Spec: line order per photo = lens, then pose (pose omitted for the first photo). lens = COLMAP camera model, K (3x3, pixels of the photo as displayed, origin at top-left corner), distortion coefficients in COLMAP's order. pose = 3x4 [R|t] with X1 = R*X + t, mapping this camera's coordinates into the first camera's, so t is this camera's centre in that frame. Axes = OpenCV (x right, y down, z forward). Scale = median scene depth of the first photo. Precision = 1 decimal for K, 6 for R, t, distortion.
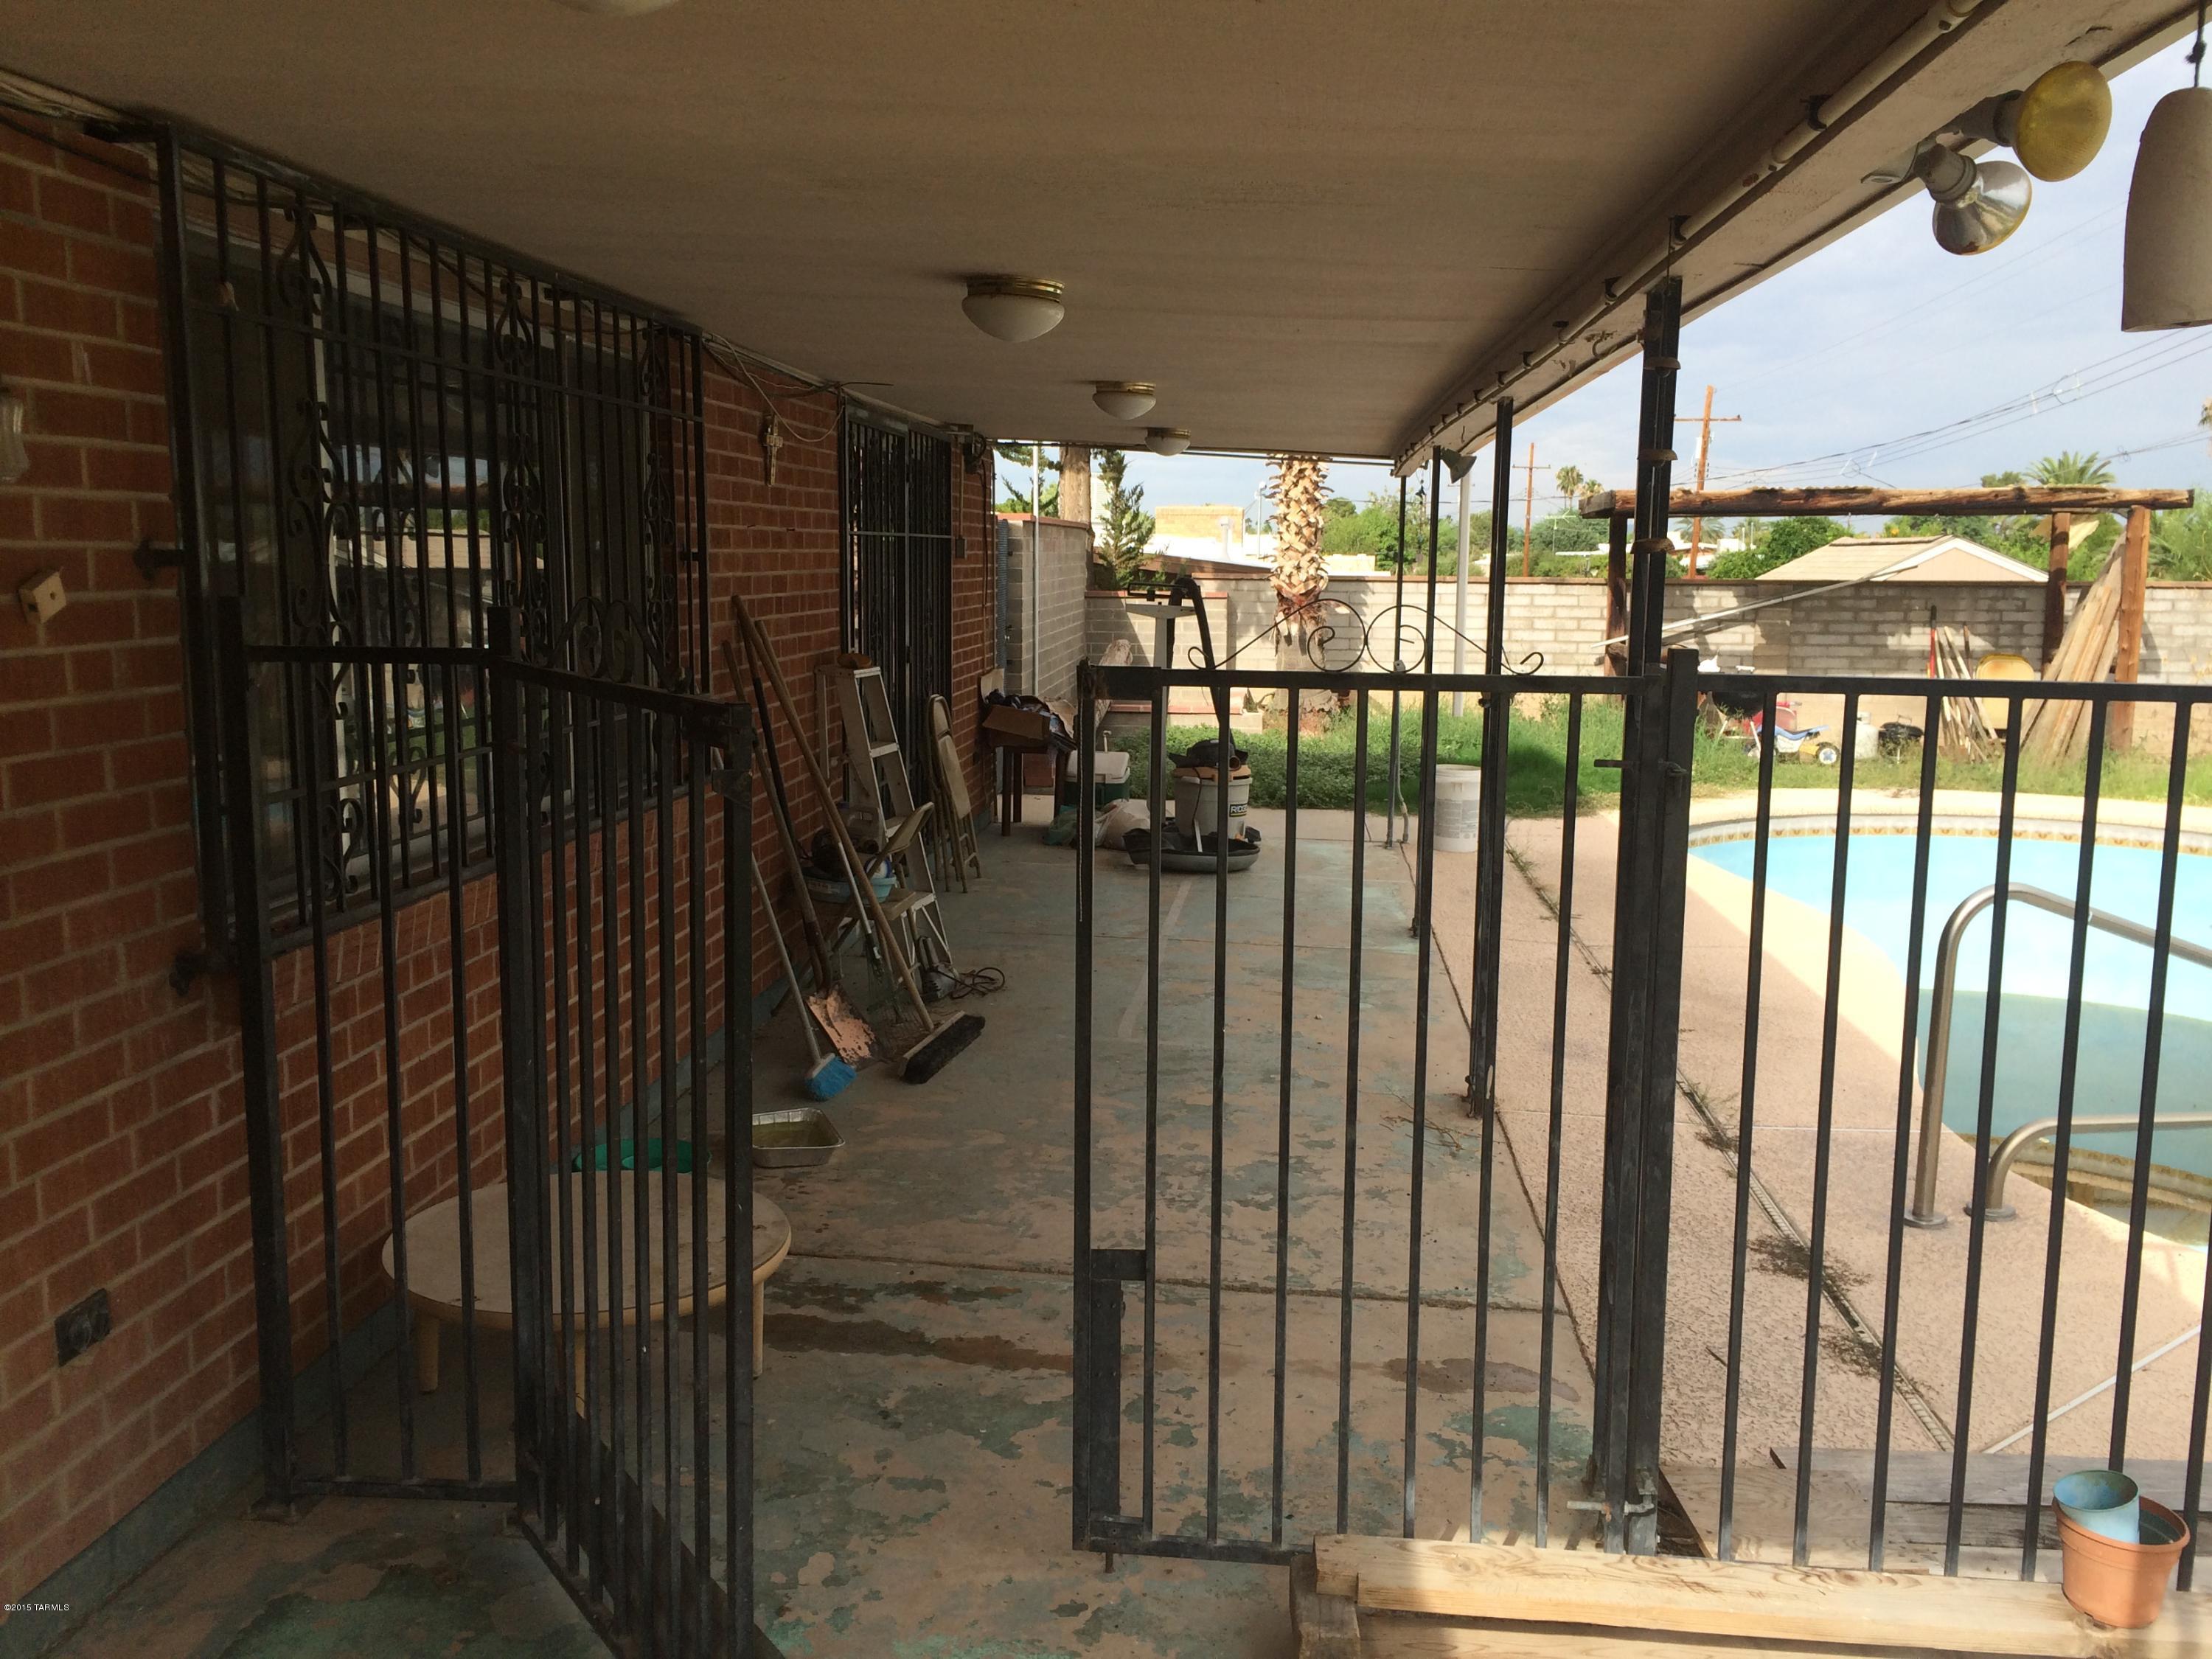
lens RADIAL K [[1904.9, 0, 1105.4], [0, 1904.9, 821.7], [0, 0, 1]] dist [0.077771, -0.100275]
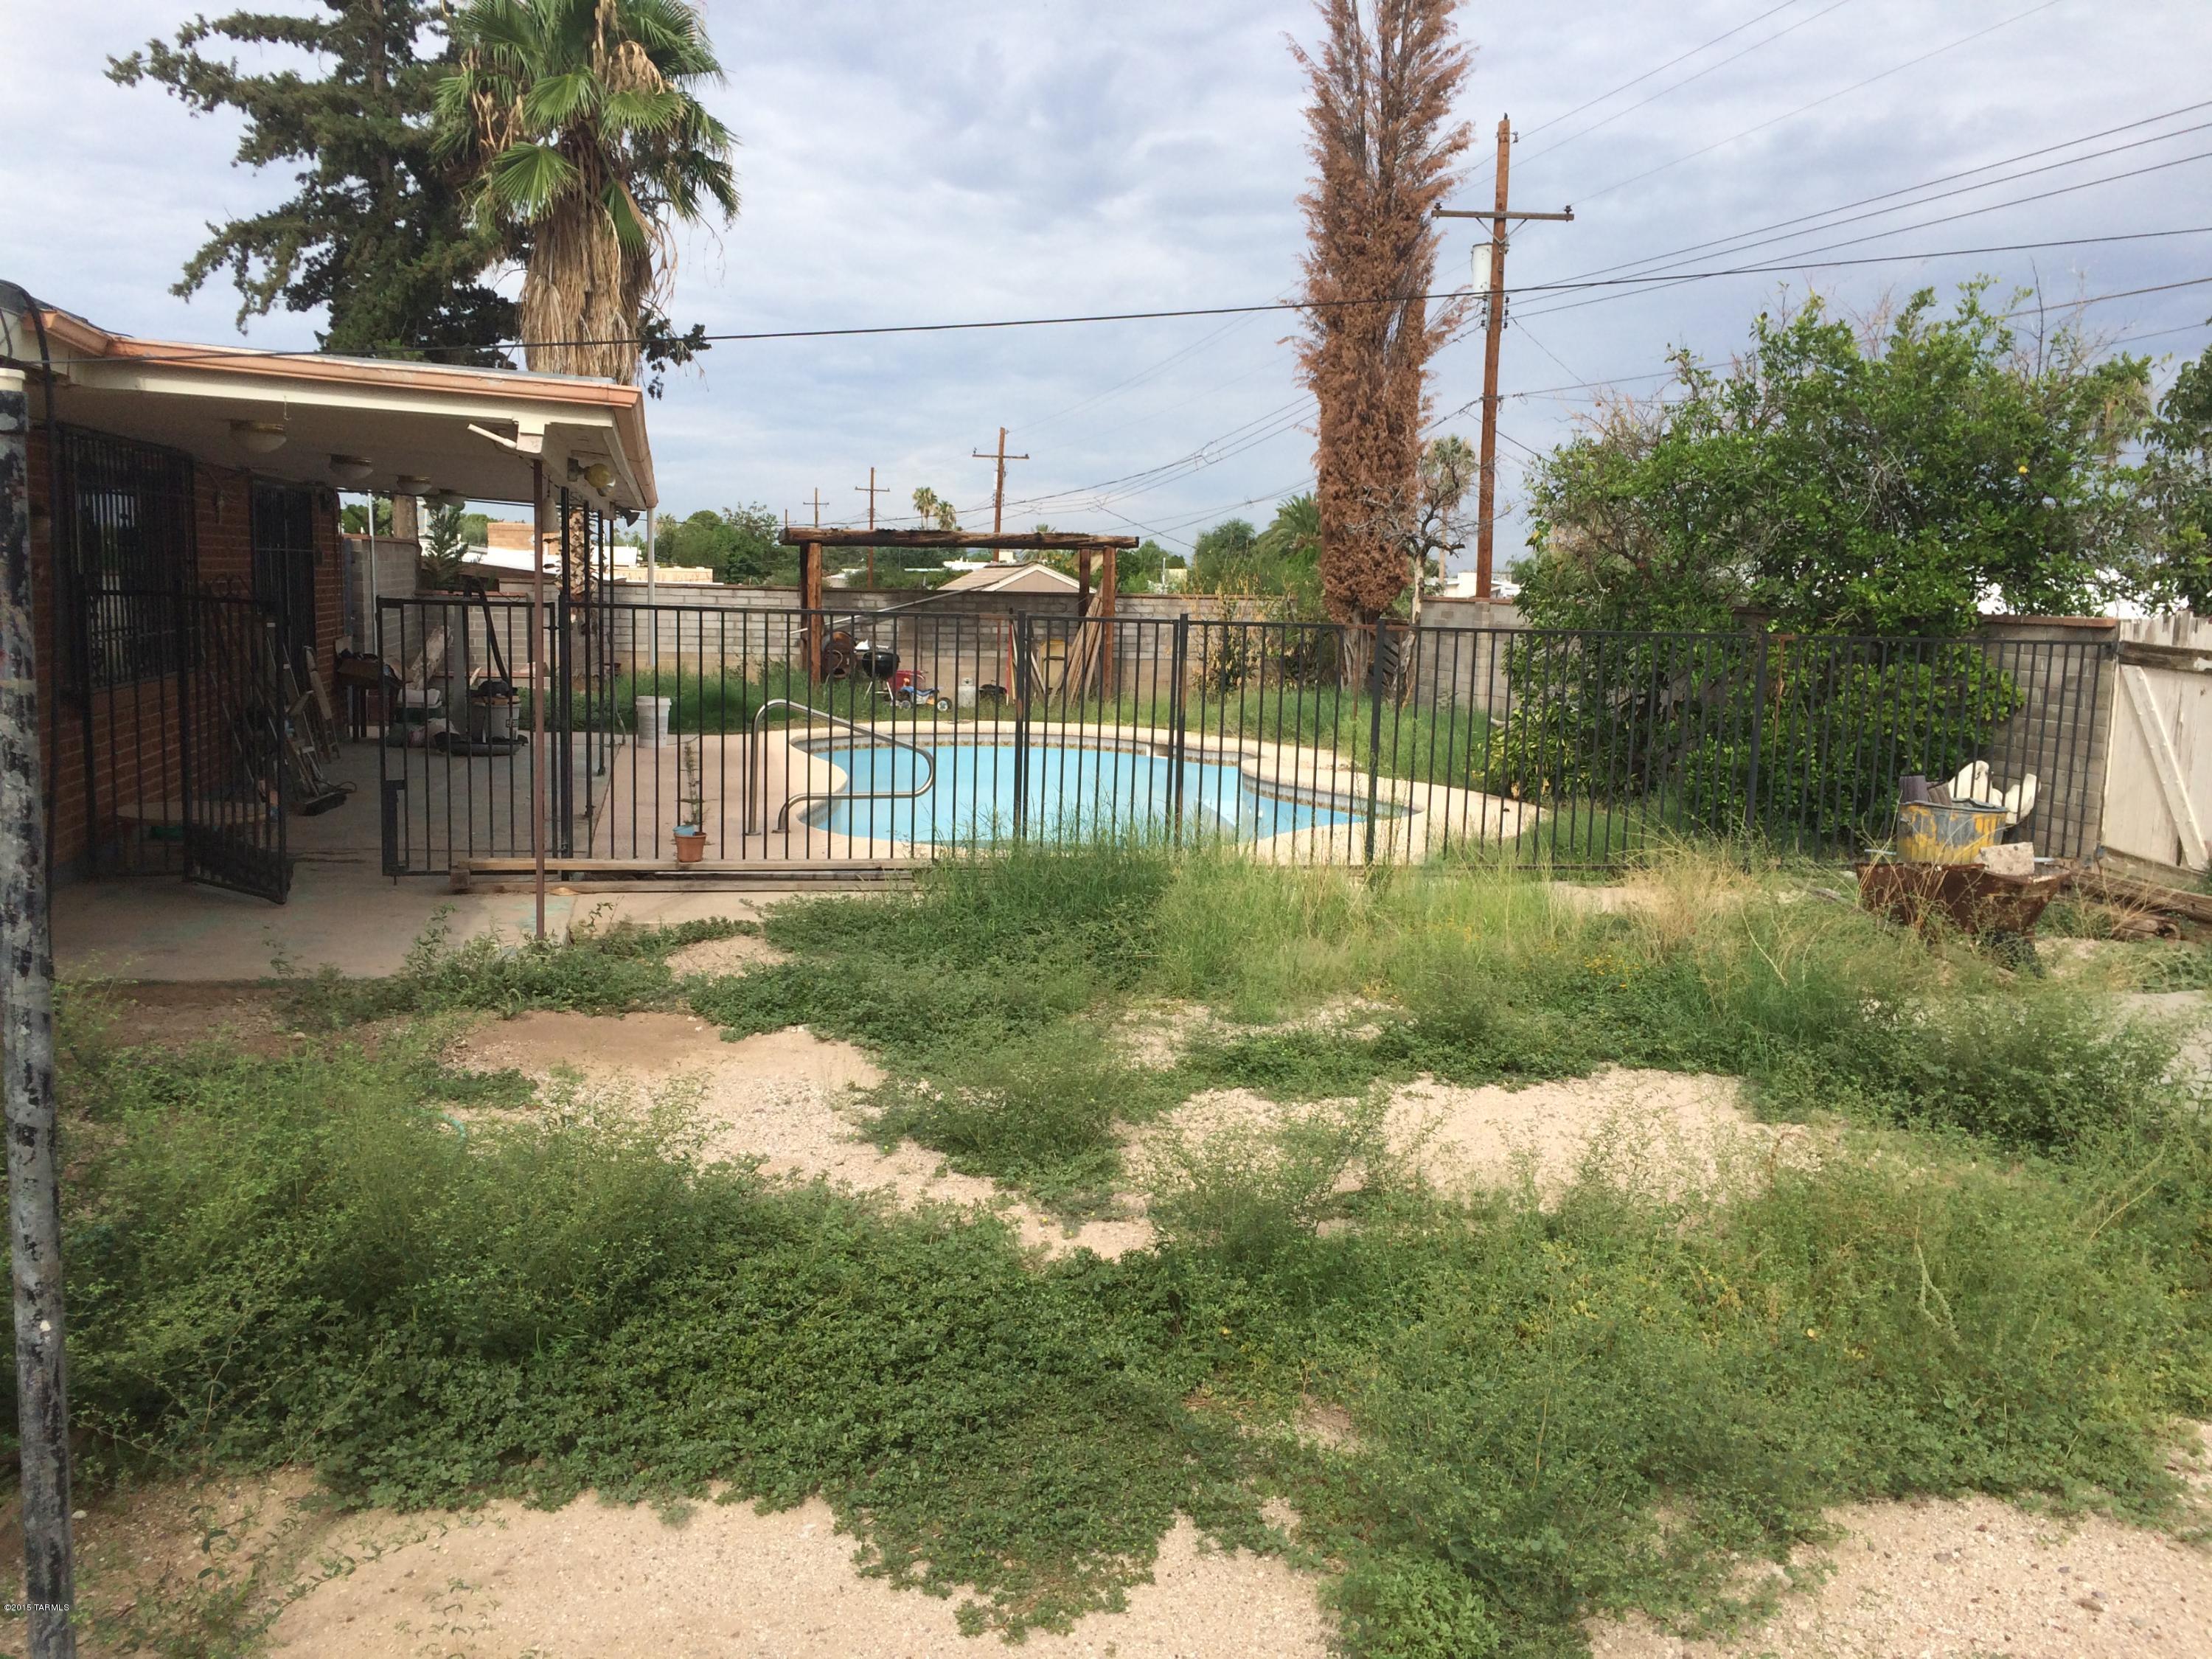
lens RADIAL K [[1904.9, 0, 1105.4], [0, 1904.9, 821.7], [0, 0, 1]] dist [0.077771, -0.100275]
pose [[0.949357, -0.028455, 0.312908, 0.031128], [0.030660, 0.999528, -0.002127, 0.082460], [-0.312700, 0.011613, 0.949781, -0.597914]]
